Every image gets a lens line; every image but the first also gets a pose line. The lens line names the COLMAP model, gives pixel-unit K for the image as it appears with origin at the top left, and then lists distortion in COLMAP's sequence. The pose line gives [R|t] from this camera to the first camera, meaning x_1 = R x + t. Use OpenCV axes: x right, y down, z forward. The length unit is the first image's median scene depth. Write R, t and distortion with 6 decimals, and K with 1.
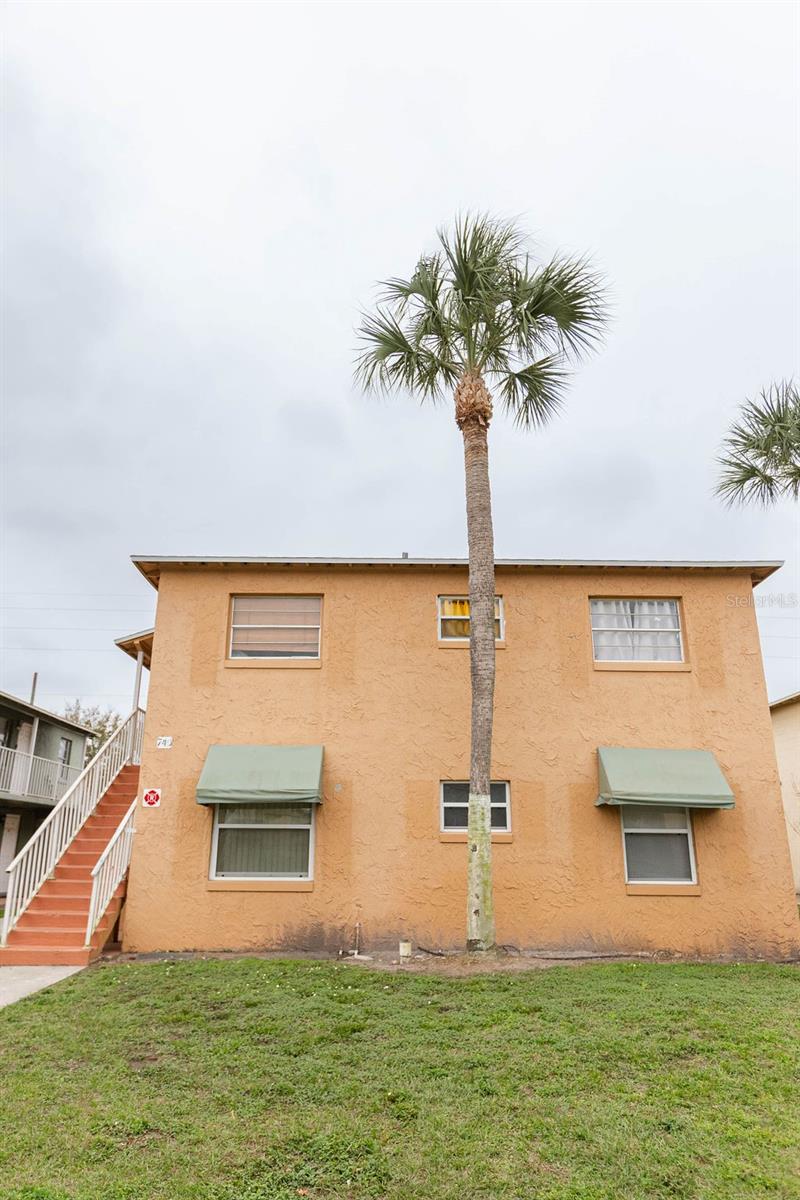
lens RADIAL K [[774.4, 0, 389.0], [0, 774.4, 610.2], [0, 0, 1]] dist [0.000349, -0.000691]
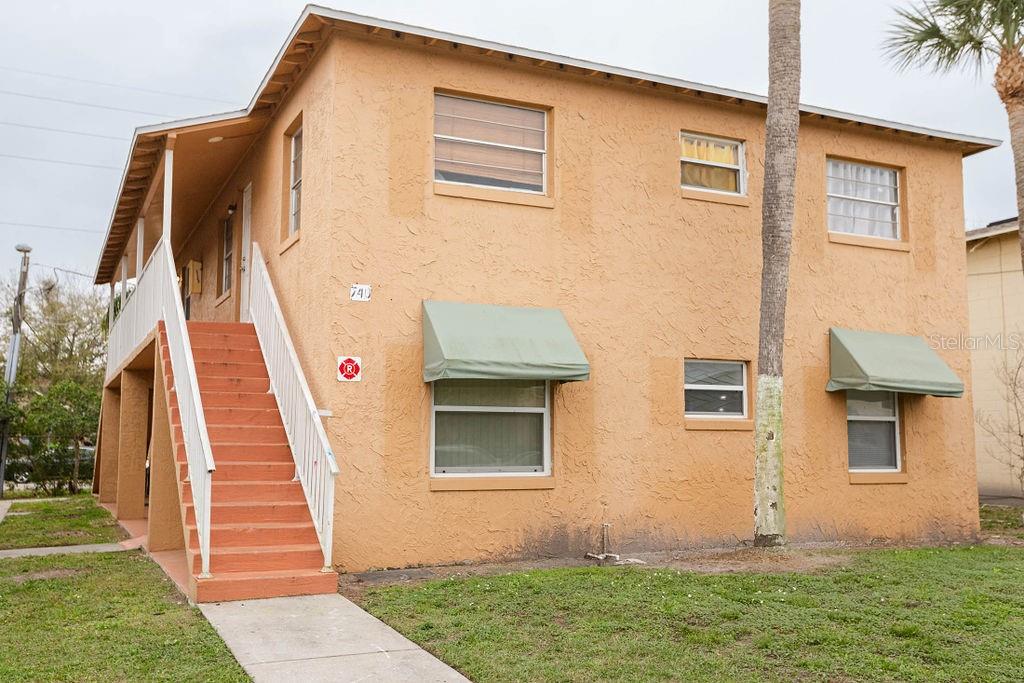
lens RADIAL K [[966.5, 0, 514.9], [0, 966.5, 353.1], [0, 0, 1]] dist [-0.006322, 0.134152]
pose [[0.902060, 0.035402, 0.430156, -0.551002], [-0.124634, 0.975539, 0.181078, 0.049376], [-0.413224, -0.216955, 0.884407, 0.158138]]
